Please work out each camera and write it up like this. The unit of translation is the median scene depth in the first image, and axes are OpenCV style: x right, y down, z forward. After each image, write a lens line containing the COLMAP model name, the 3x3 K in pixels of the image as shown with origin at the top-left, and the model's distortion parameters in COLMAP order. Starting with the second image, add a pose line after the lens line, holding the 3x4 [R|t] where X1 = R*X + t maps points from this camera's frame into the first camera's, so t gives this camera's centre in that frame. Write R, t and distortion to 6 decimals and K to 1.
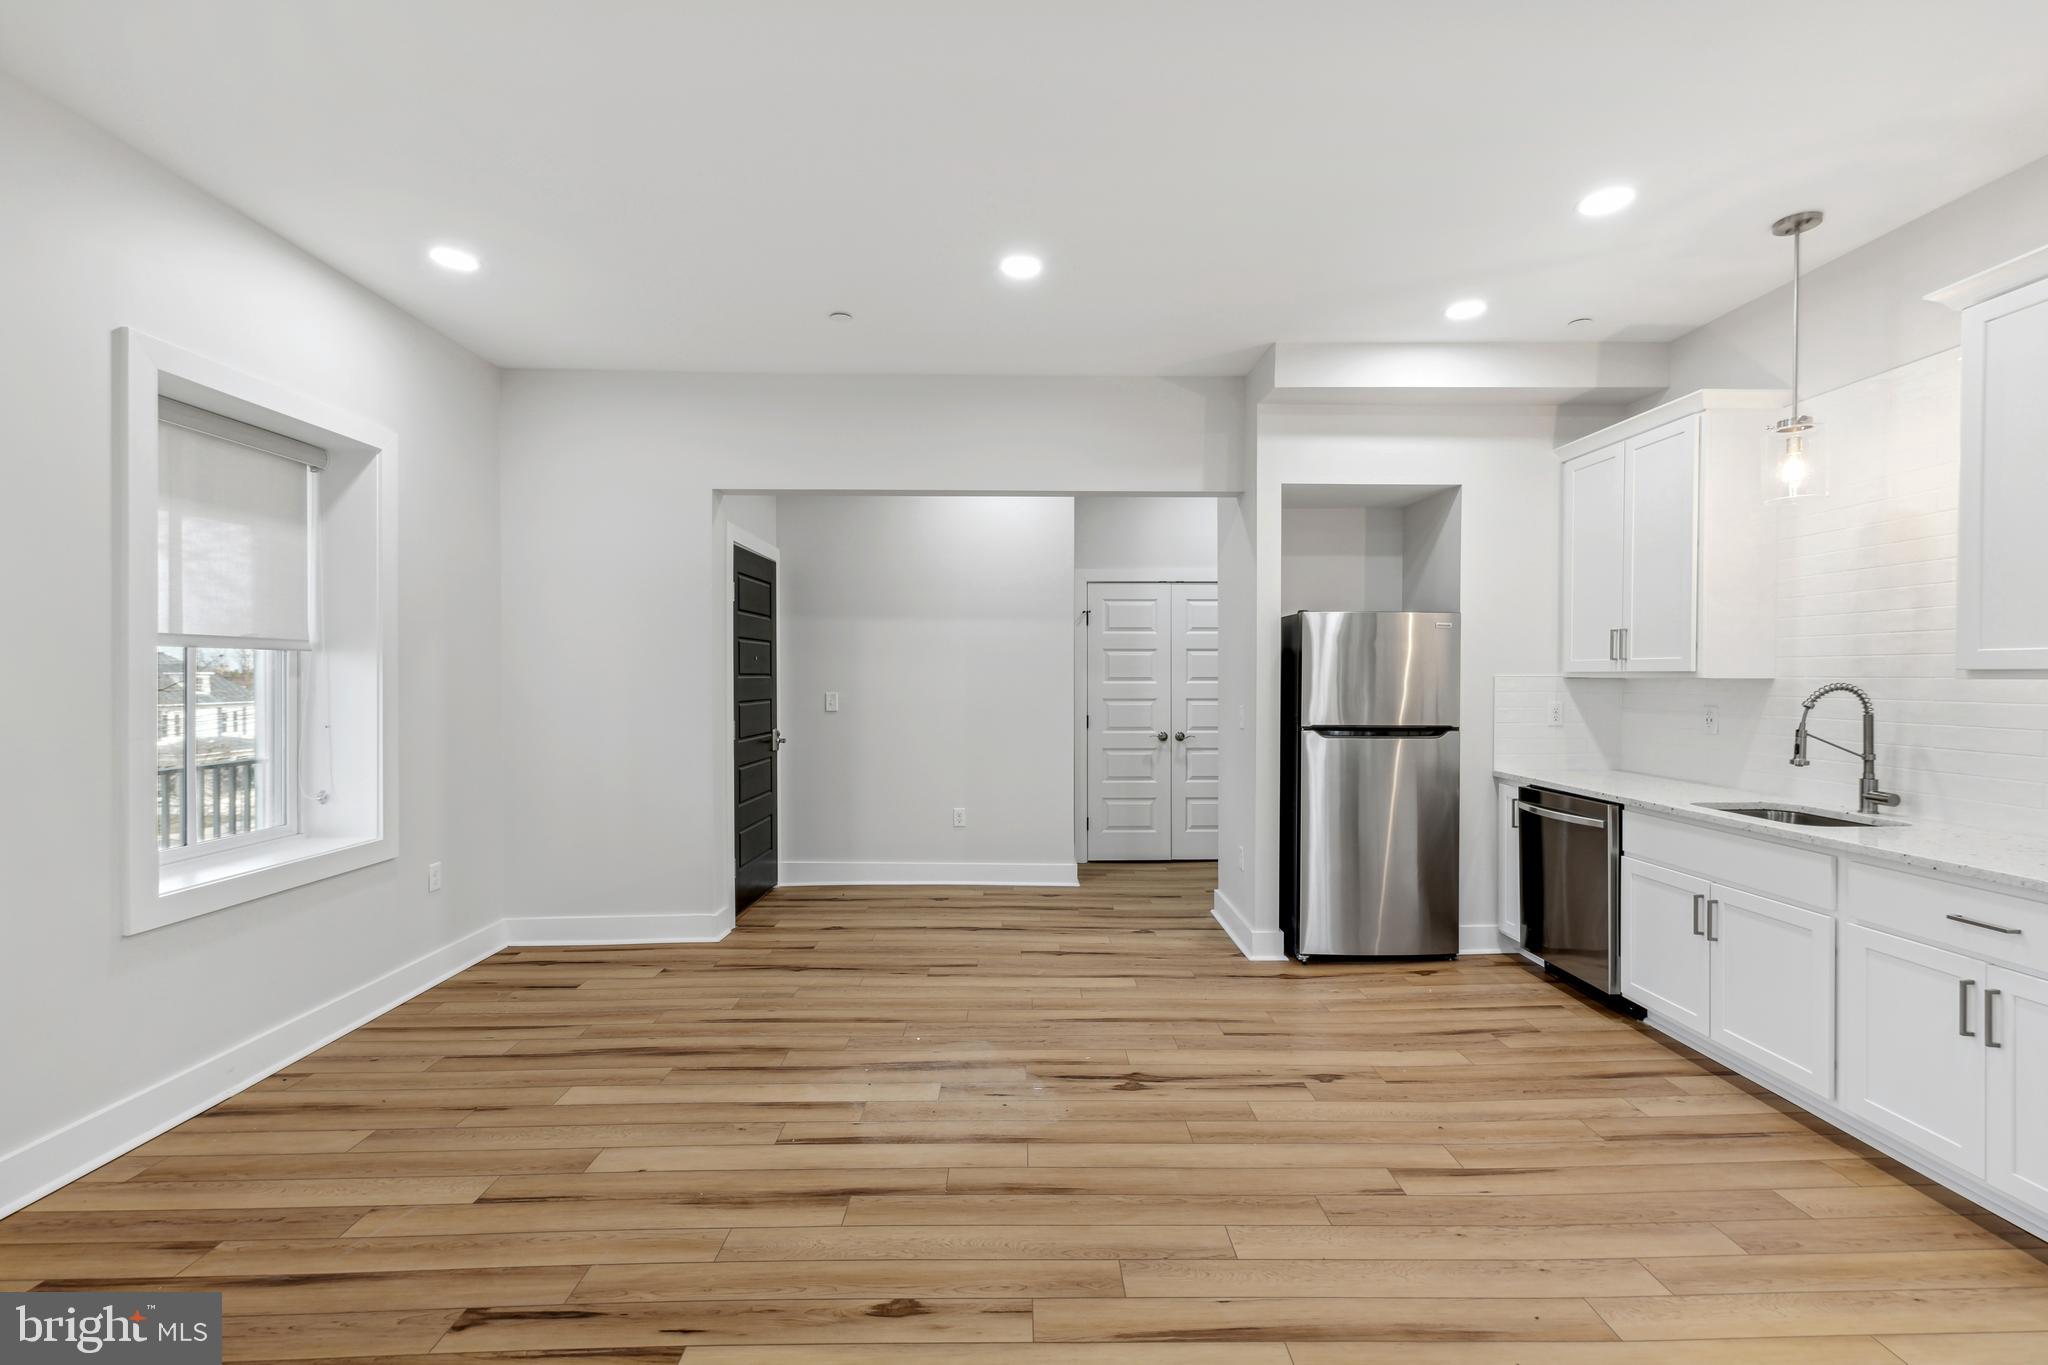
lens RADIAL K [[849.2, 0, 1057.0], [0, 849.2, 680.2], [0, 0, 1]] dist [0.000094, -0.000002]
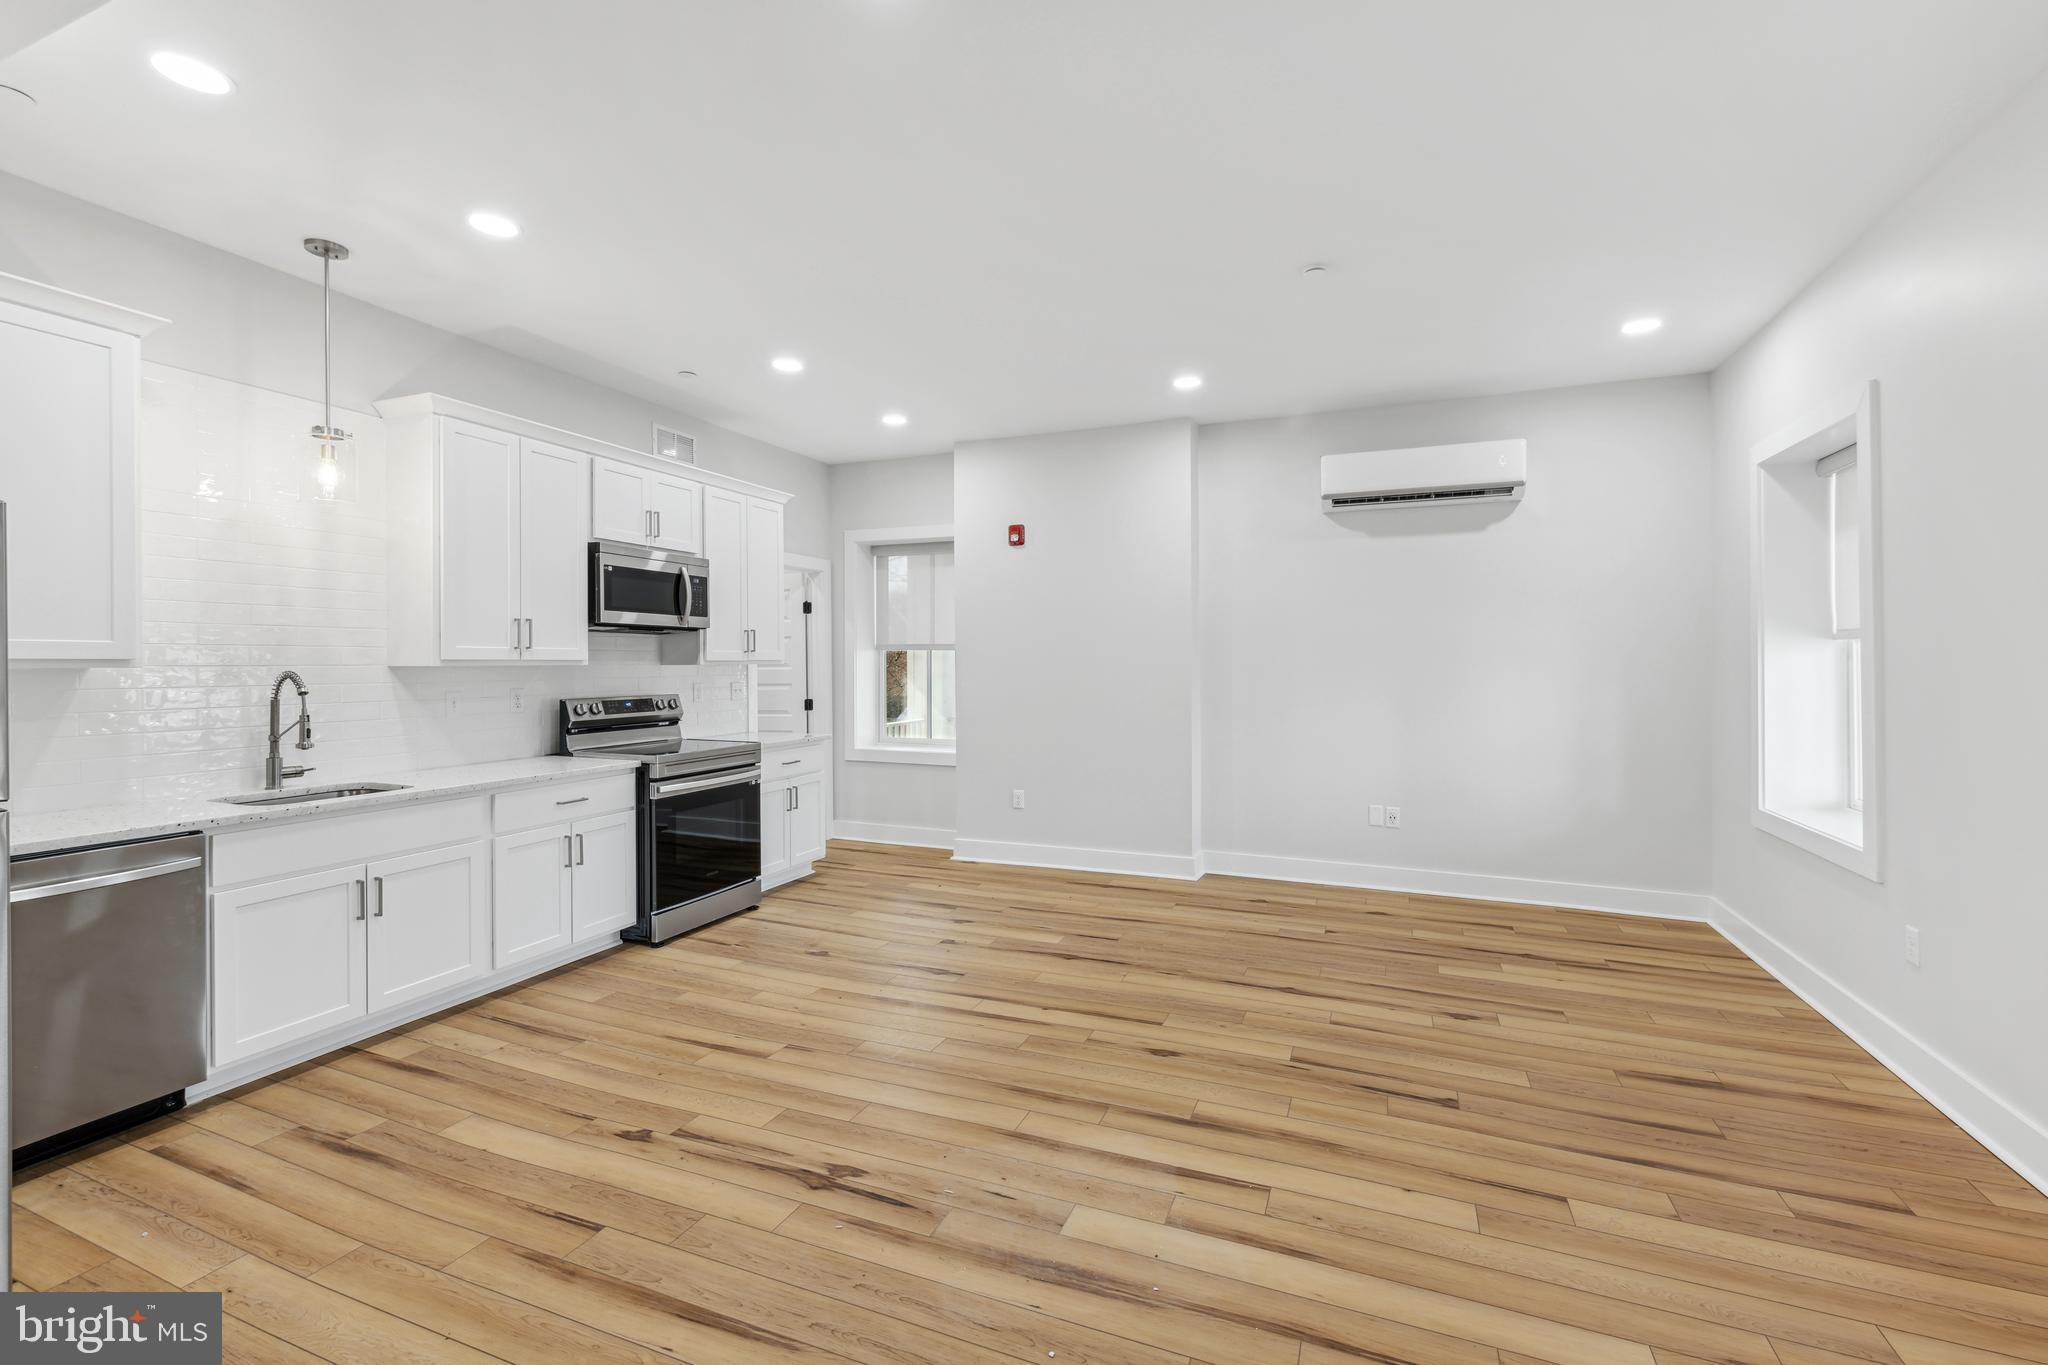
lens RADIAL K [[898.3, 0, 1012.1], [0, 898.3, 657.4], [0, 0, 1]] dist [-0.001579, 0.000200]
pose [[-0.897791, 0.002811, 0.440413, -0.423460], [0.003516, 0.999994, 0.000785, -0.011993], [-0.440408, 0.002253, -0.897795, 1.649776]]
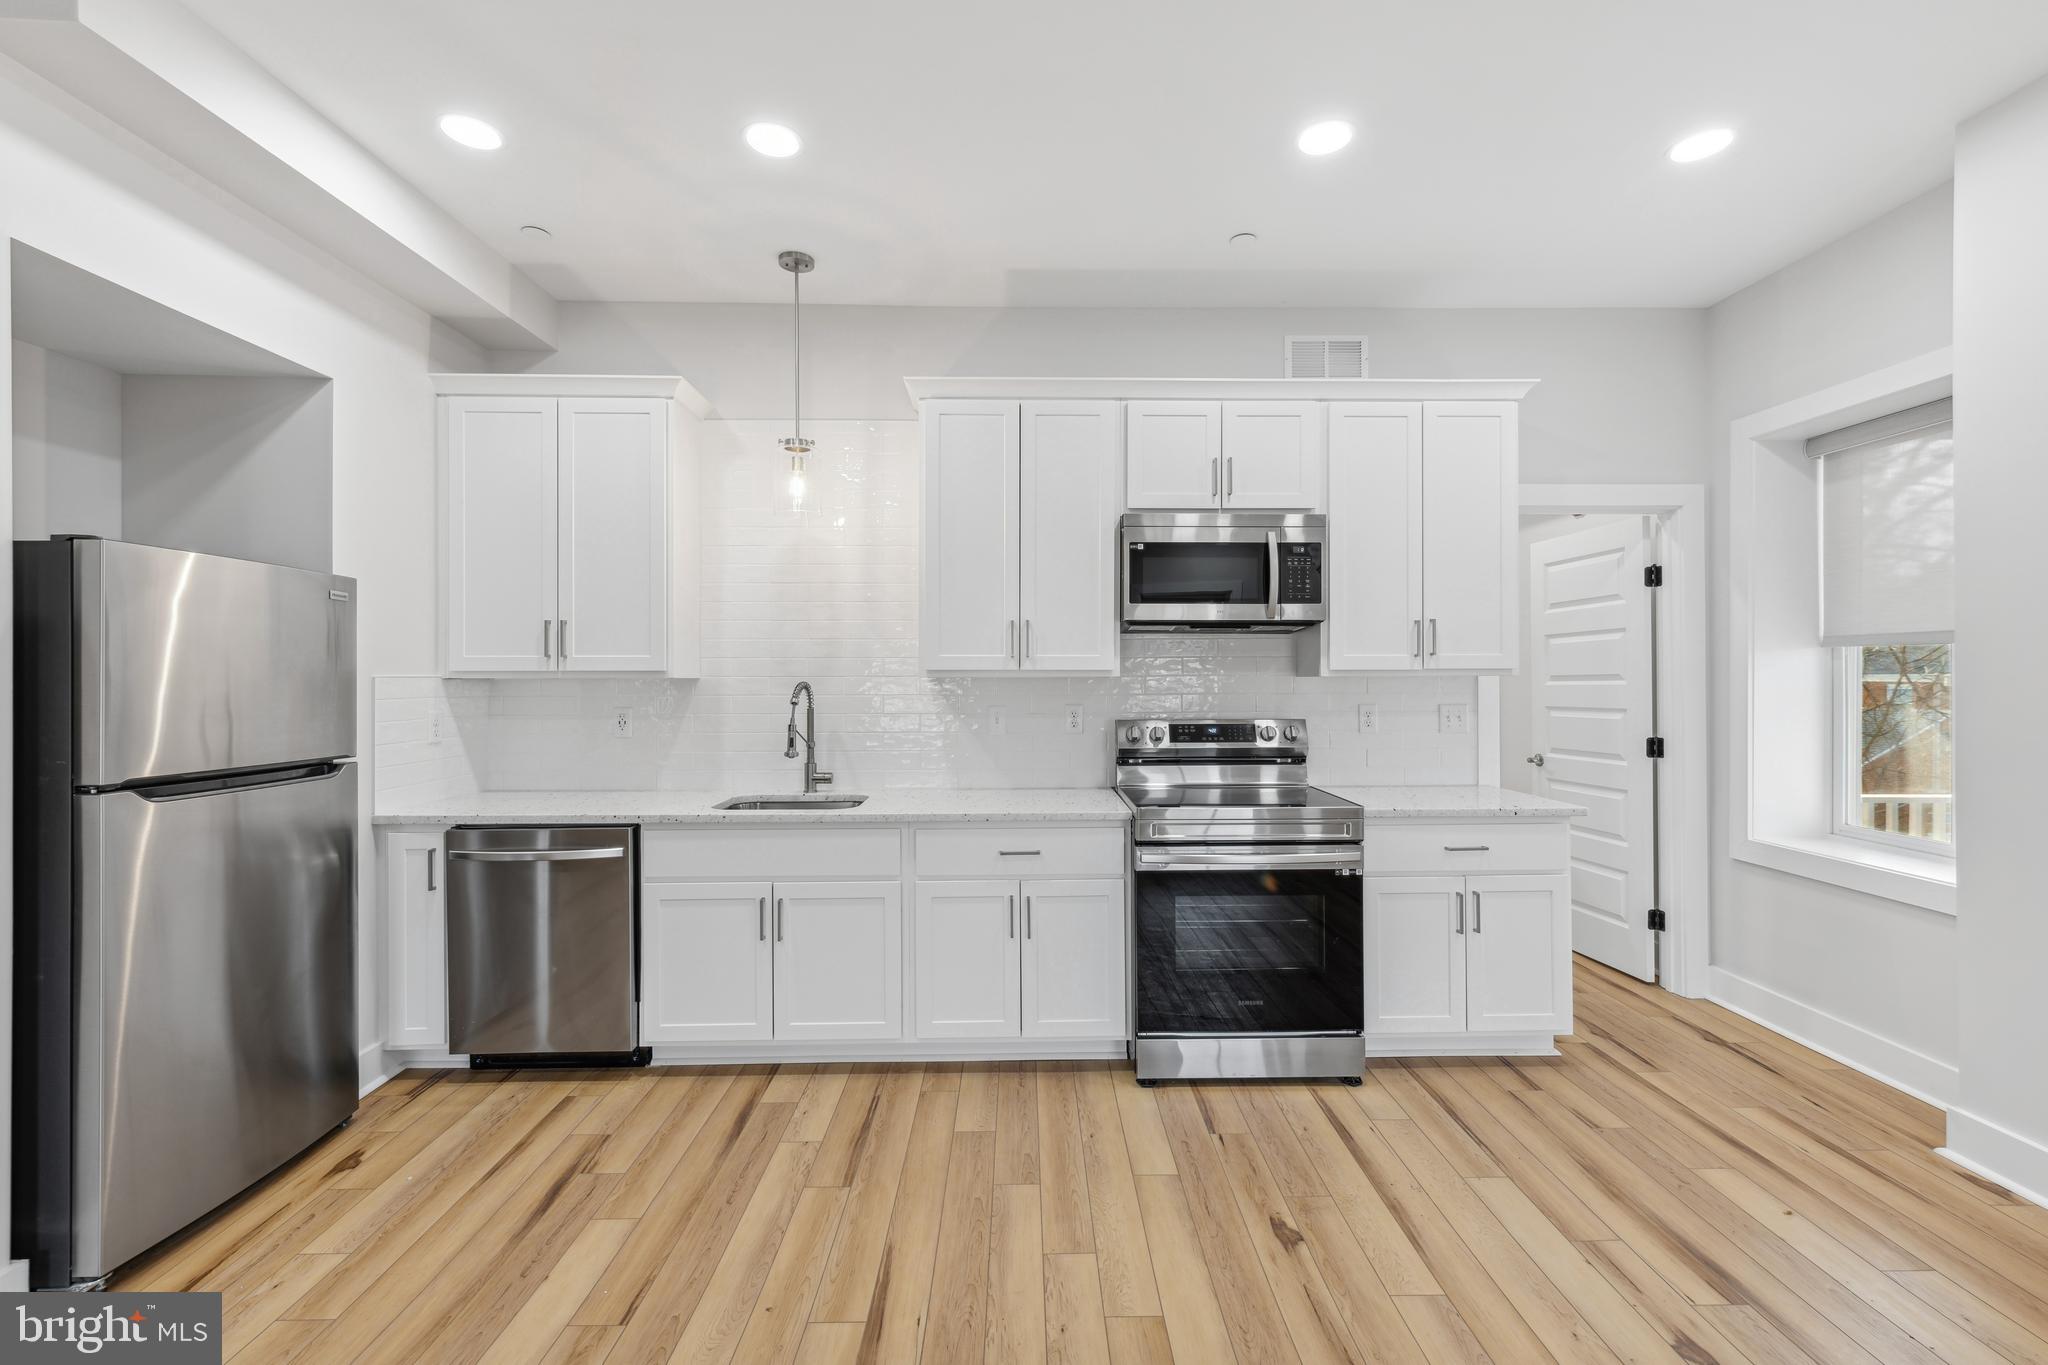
lens RADIAL K [[876.3, 0, 1012.7], [0, 876.3, 676.4], [0, 0, 1]] dist [0.008141, 0.000119]
pose [[0.040212, -0.000206, 0.999191, -0.247923], [0.007858, 0.999969, -0.000110, -0.001388], [-0.999160, 0.007856, 0.040212, 0.681543]]
